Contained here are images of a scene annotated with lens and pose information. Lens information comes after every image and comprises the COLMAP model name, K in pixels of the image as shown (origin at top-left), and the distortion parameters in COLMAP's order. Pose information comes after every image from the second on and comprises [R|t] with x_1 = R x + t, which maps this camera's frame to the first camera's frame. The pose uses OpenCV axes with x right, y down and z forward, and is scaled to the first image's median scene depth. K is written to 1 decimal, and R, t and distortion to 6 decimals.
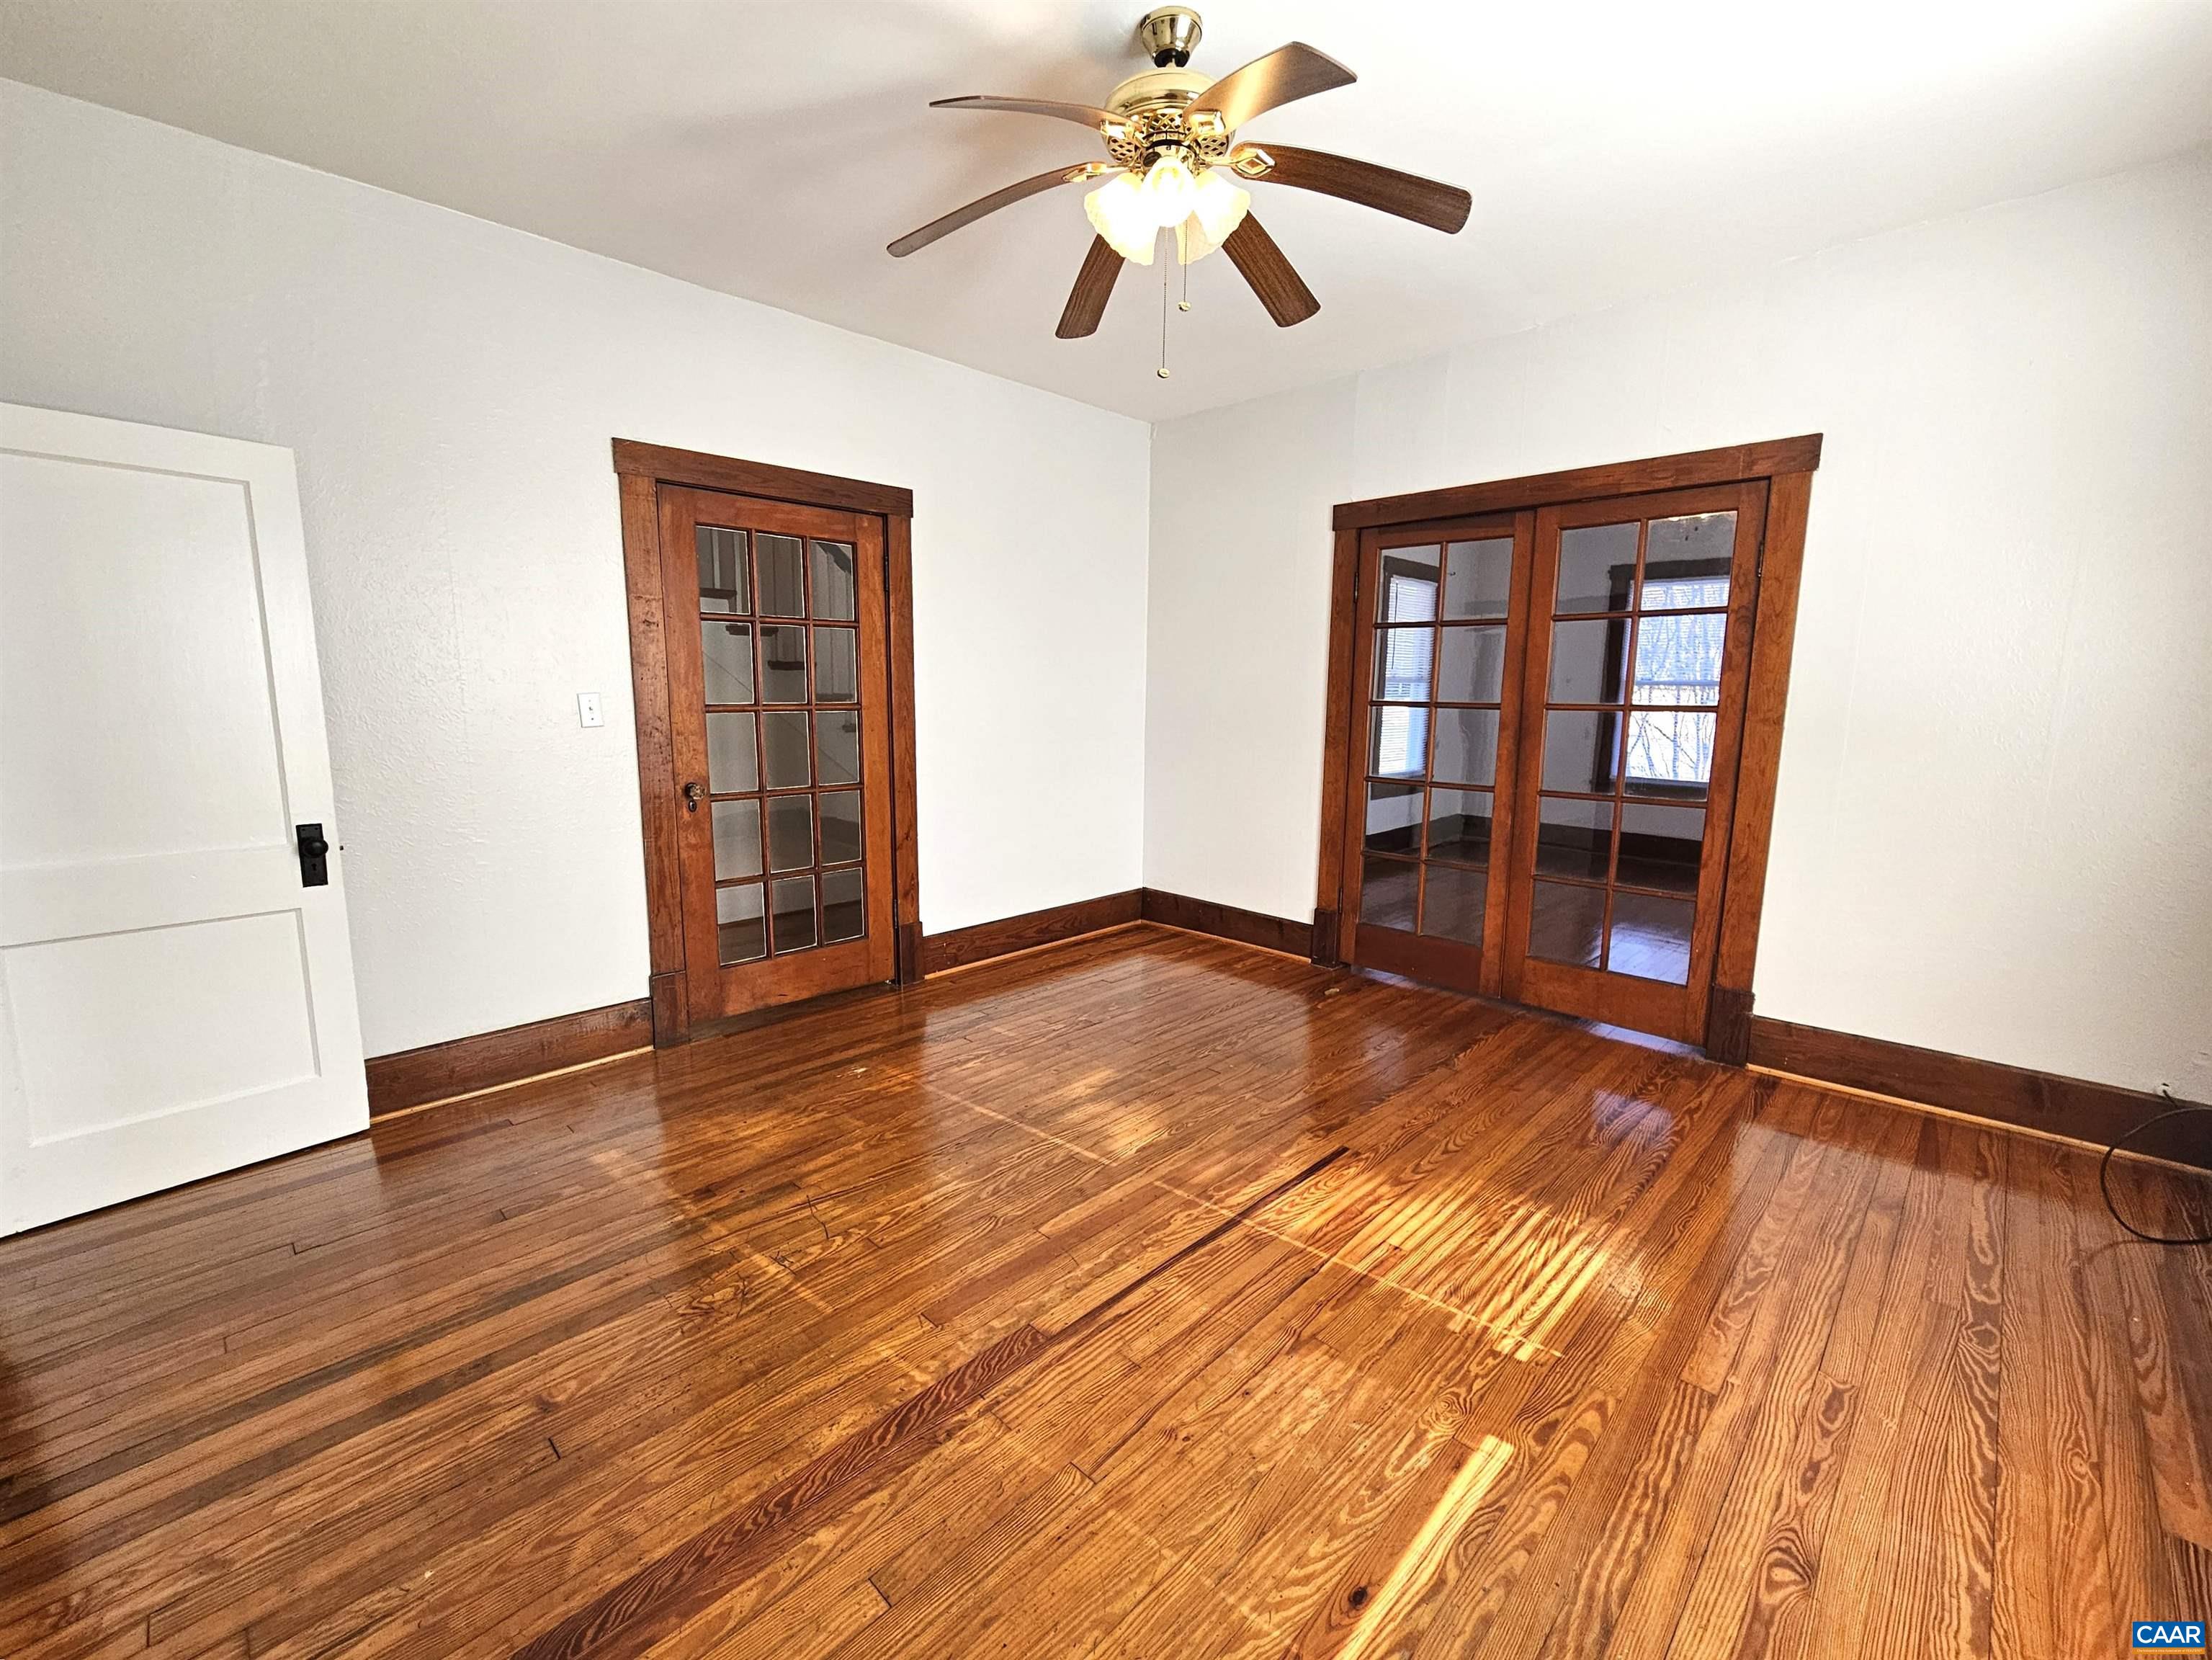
lens RADIAL K [[929.3, 0, 1114.1], [0, 929.3, 838.1], [0, 0, 1]] dist [-0.000681, 0.000663]
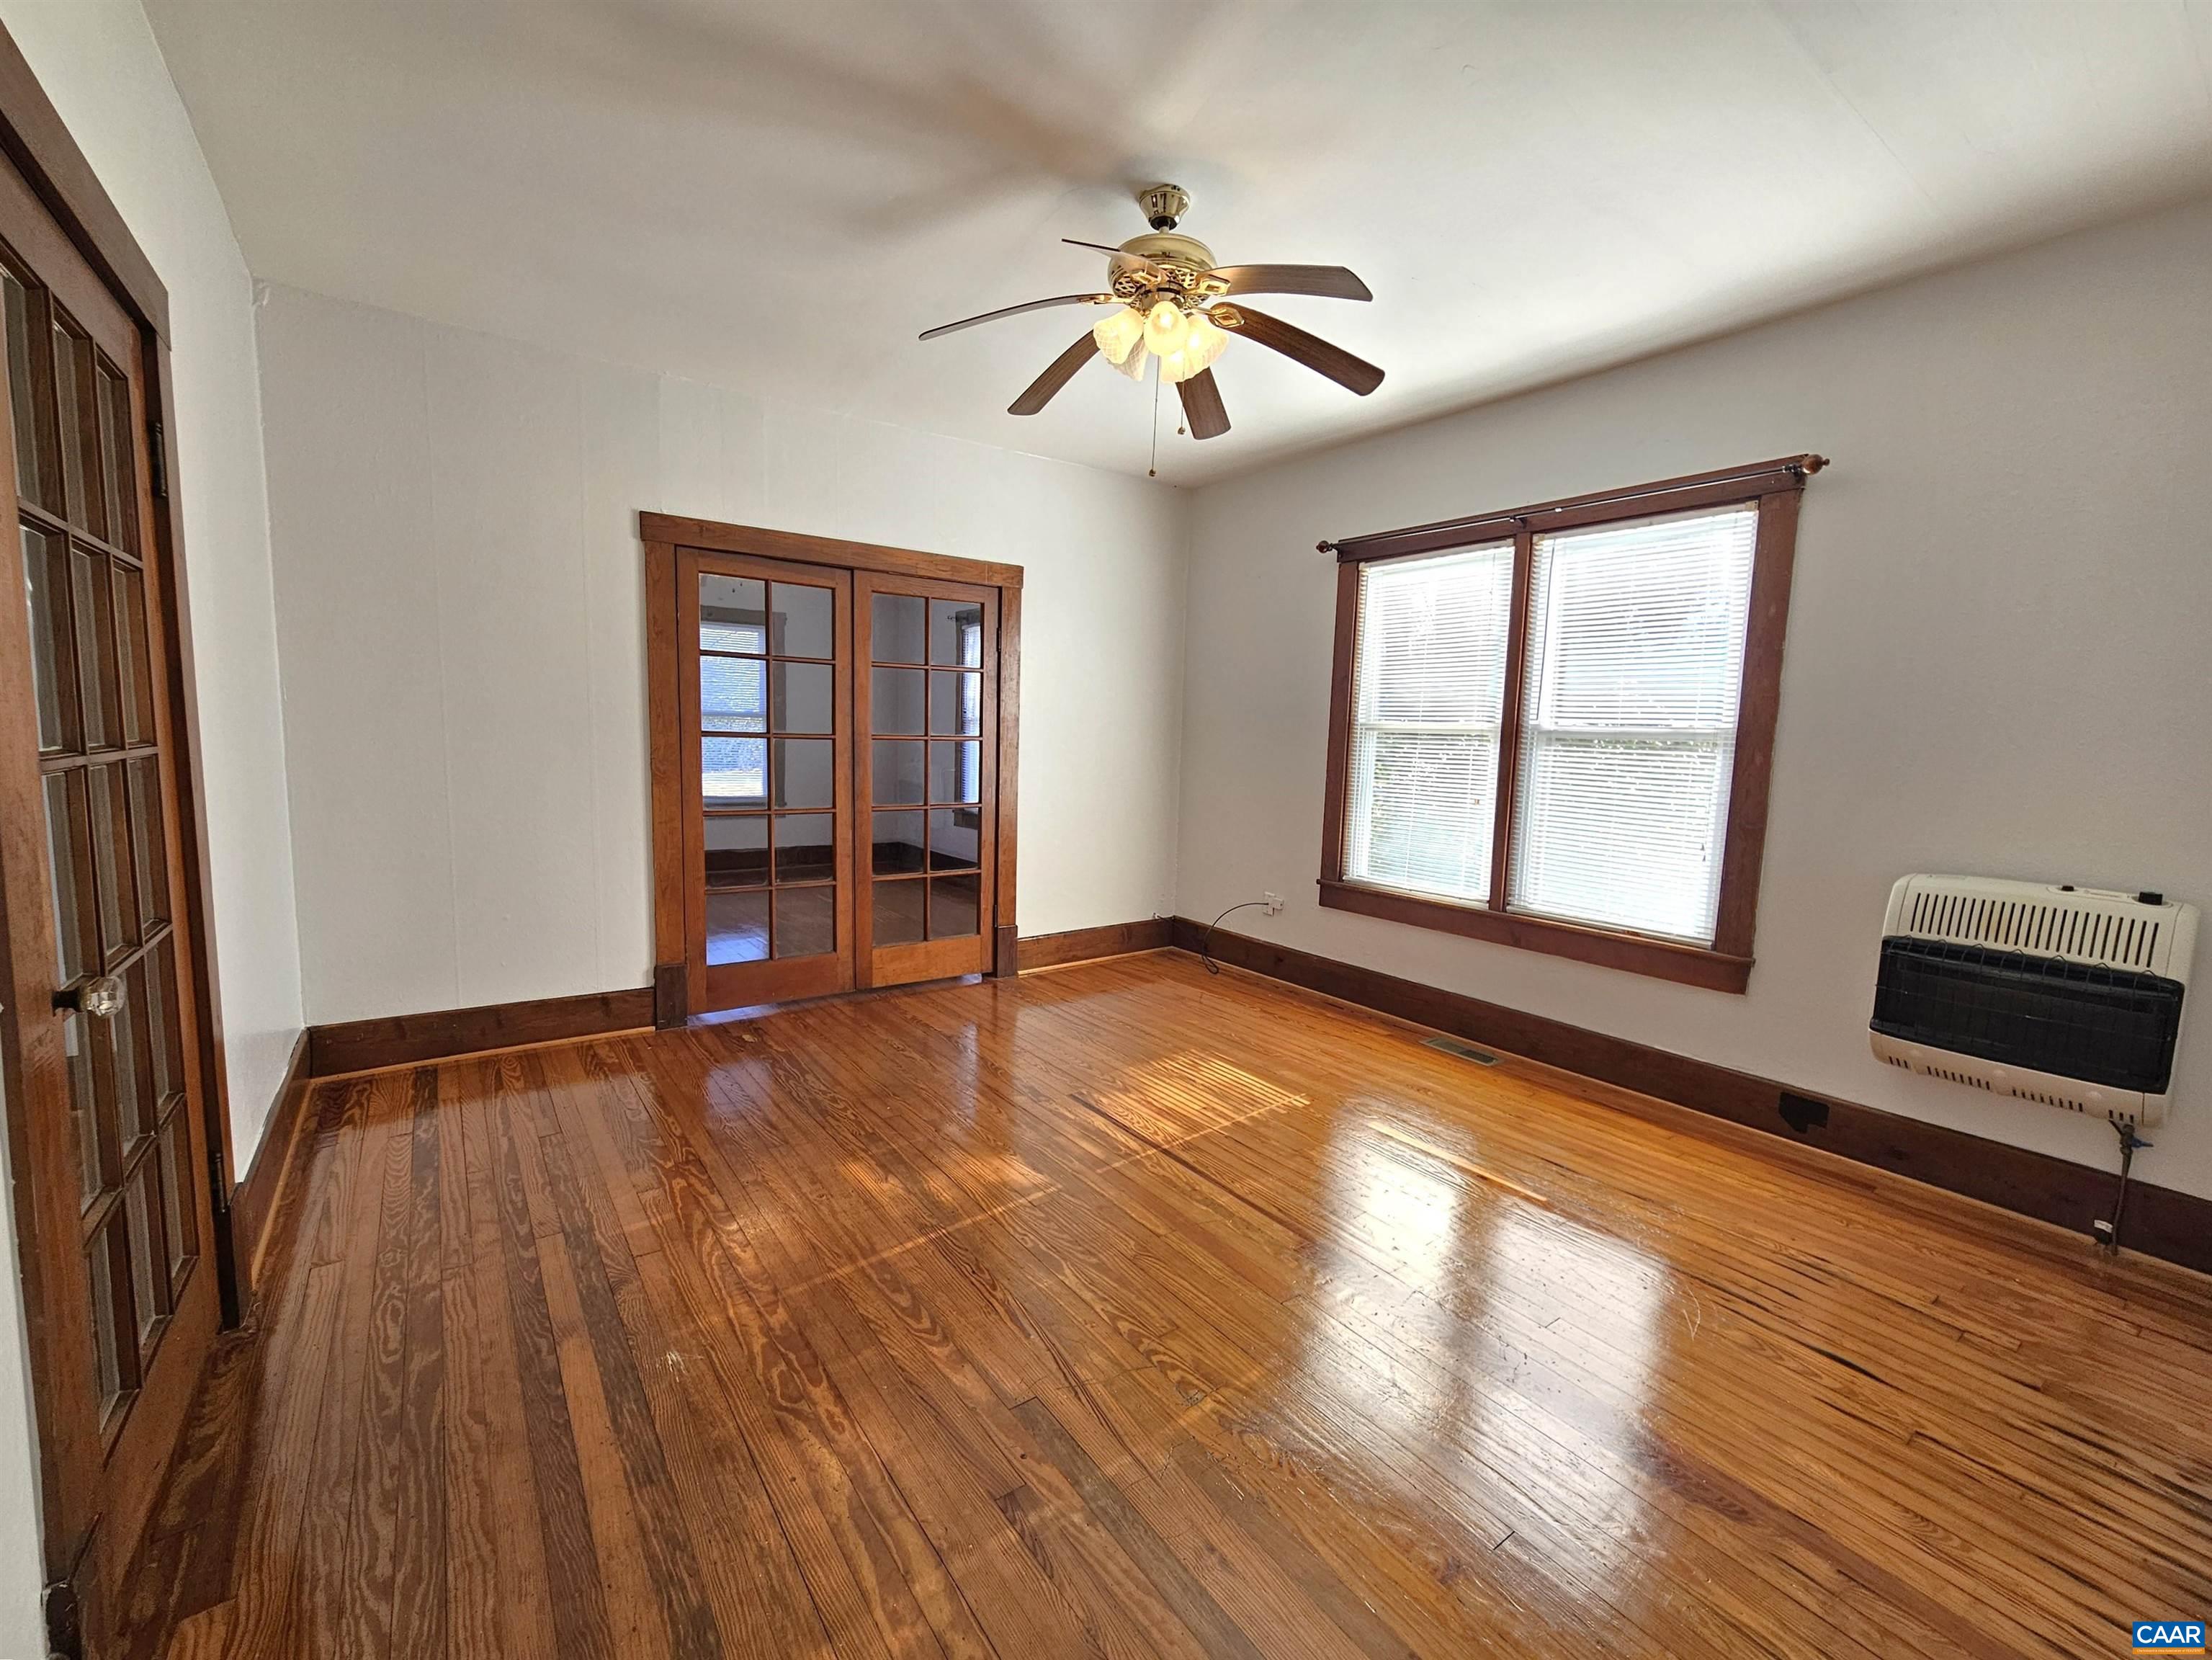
lens RADIAL K [[920.4, 0, 1099.7], [0, 920.4, 836.2], [0, 0, 1]] dist [0.001394, 0.000293]
pose [[0.170918, -0.112838, 0.978803, -0.805353], [0.134759, 0.986762, 0.090224, -0.100165], [-0.976026, 0.116481, 0.183861, 0.615845]]
